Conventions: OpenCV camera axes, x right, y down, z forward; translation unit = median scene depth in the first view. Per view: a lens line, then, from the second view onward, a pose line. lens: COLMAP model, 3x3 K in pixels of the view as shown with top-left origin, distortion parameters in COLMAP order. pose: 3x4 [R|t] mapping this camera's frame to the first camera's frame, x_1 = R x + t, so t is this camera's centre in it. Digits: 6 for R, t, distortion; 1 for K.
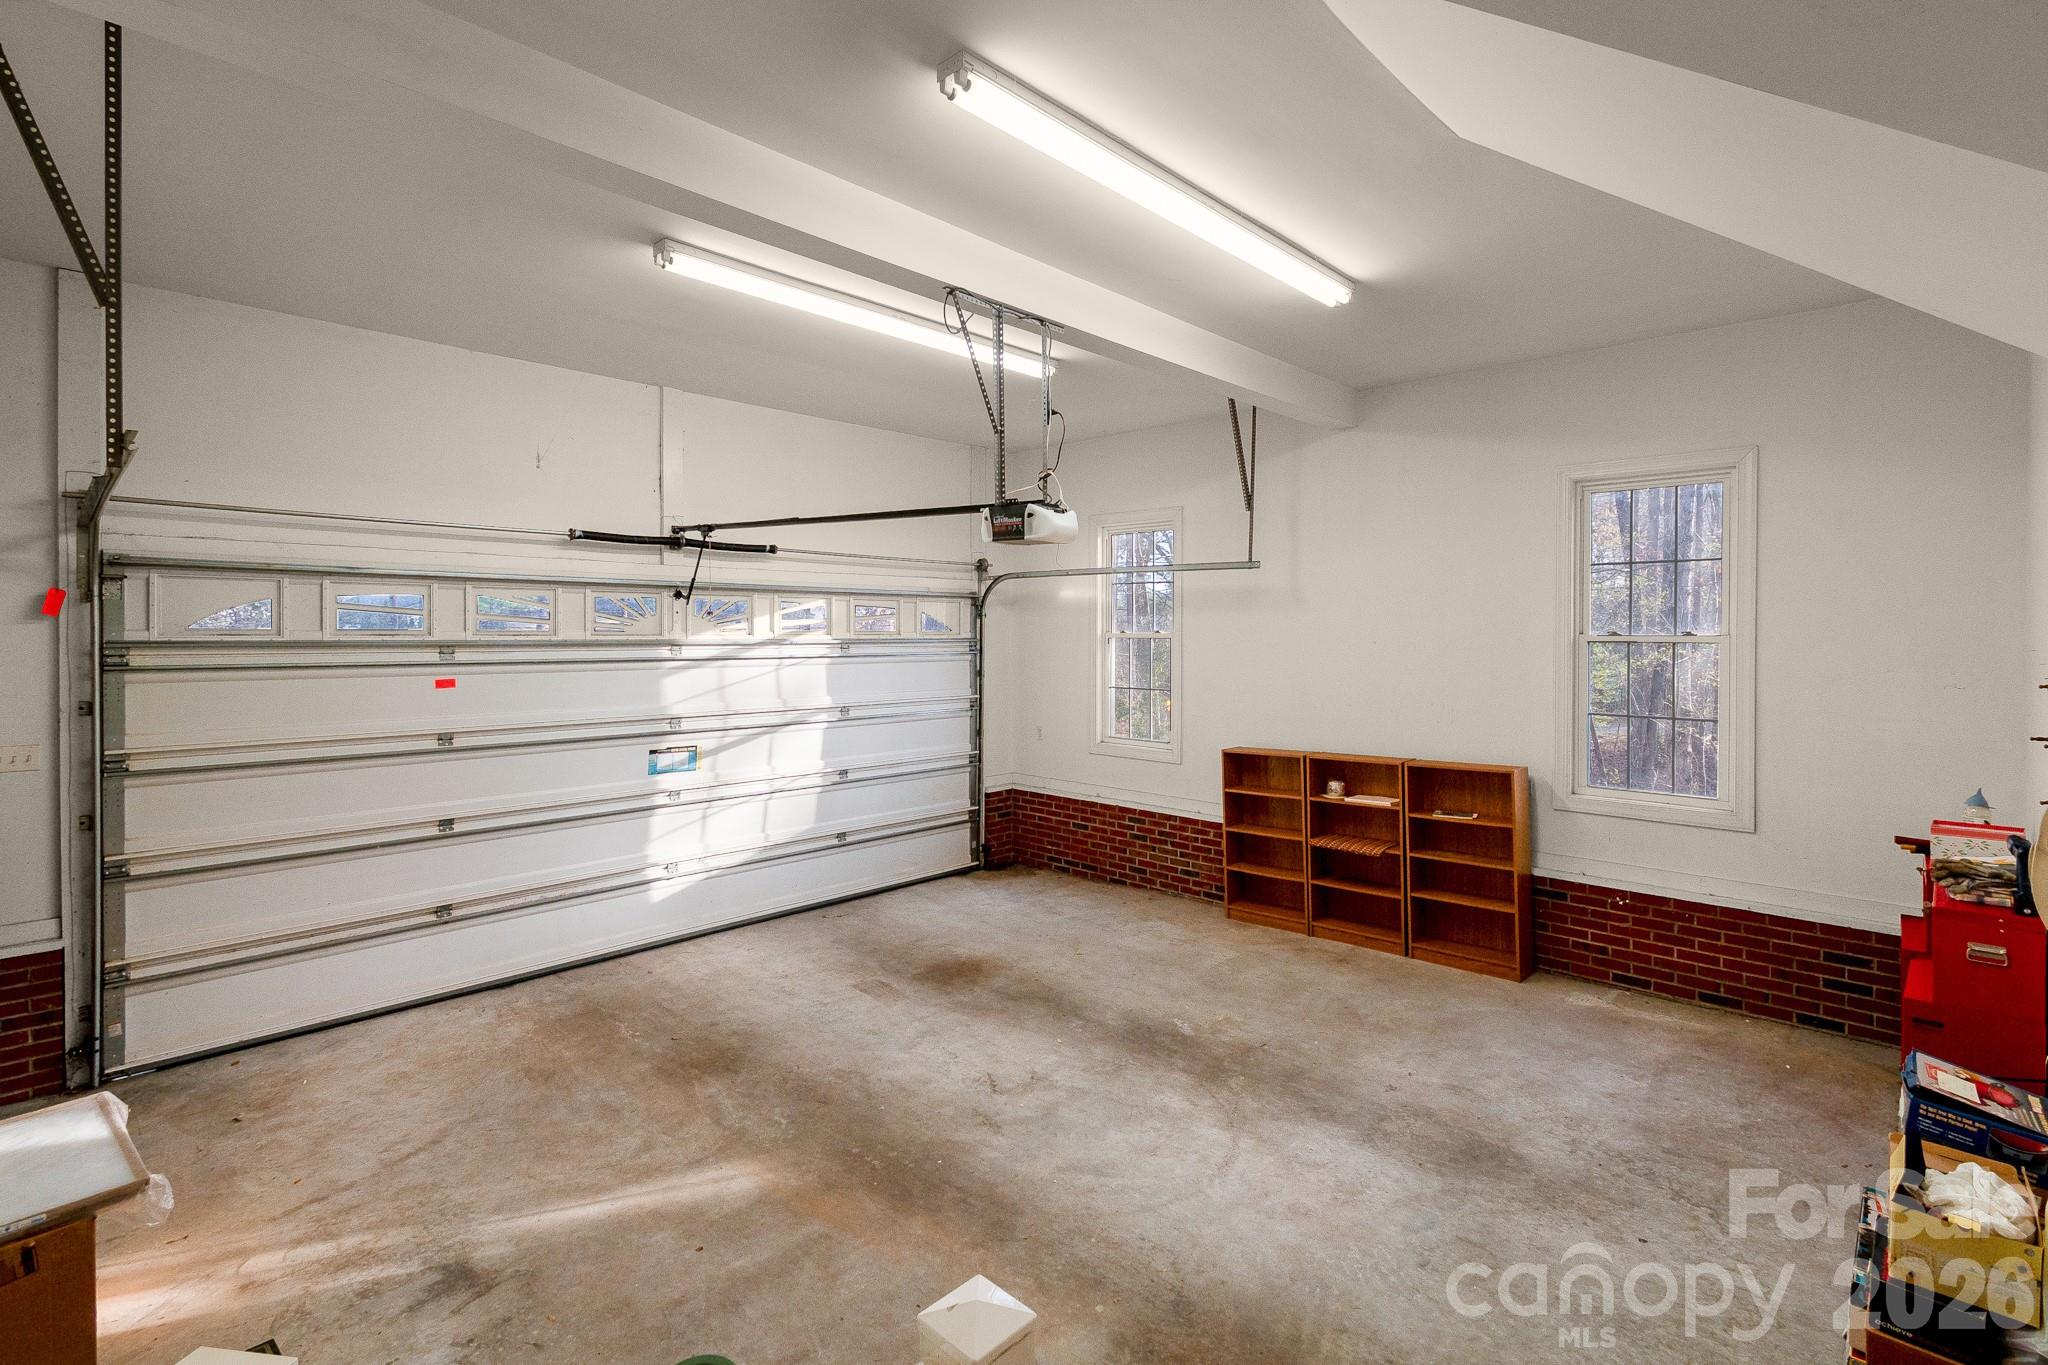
lens RADIAL K [[921.3, 0, 1024.0], [0, 921.3, 682.5], [0, 0, 1]] dist [0.001650, -0.000184]
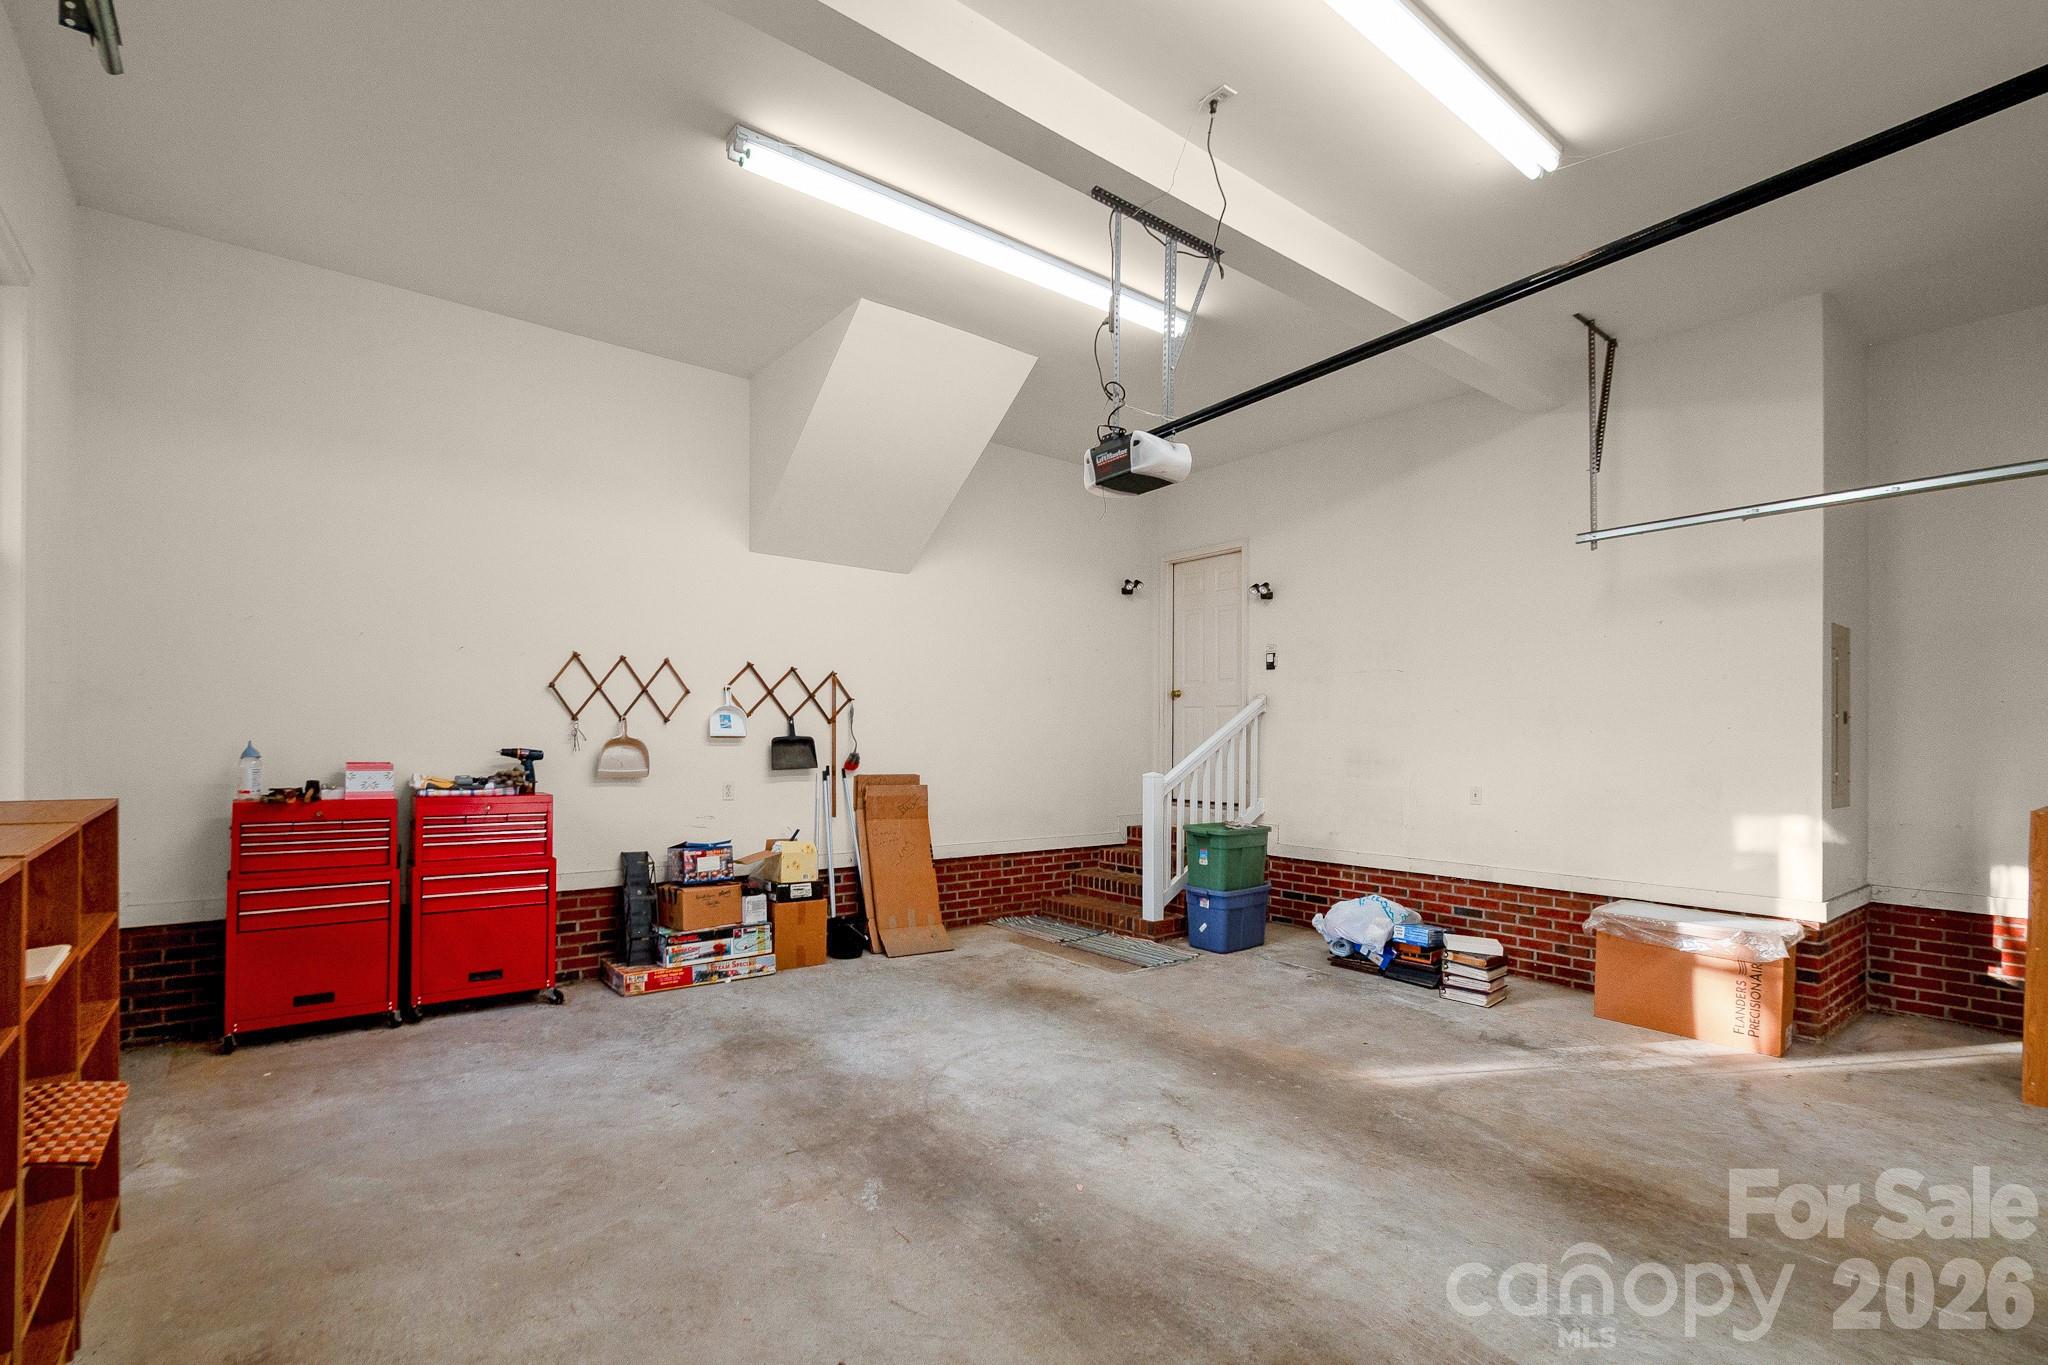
lens RADIAL K [[921.3, 0, 1024.0], [0, 921.3, 682.5], [0, 0, 1]] dist [0.001650, -0.000184]
pose [[-0.990545, -0.005185, 0.137090, -0.011419], [-0.006229, 0.999955, -0.007193, 0.045597], [-0.137047, -0.007979, -0.990532, 1.912806]]
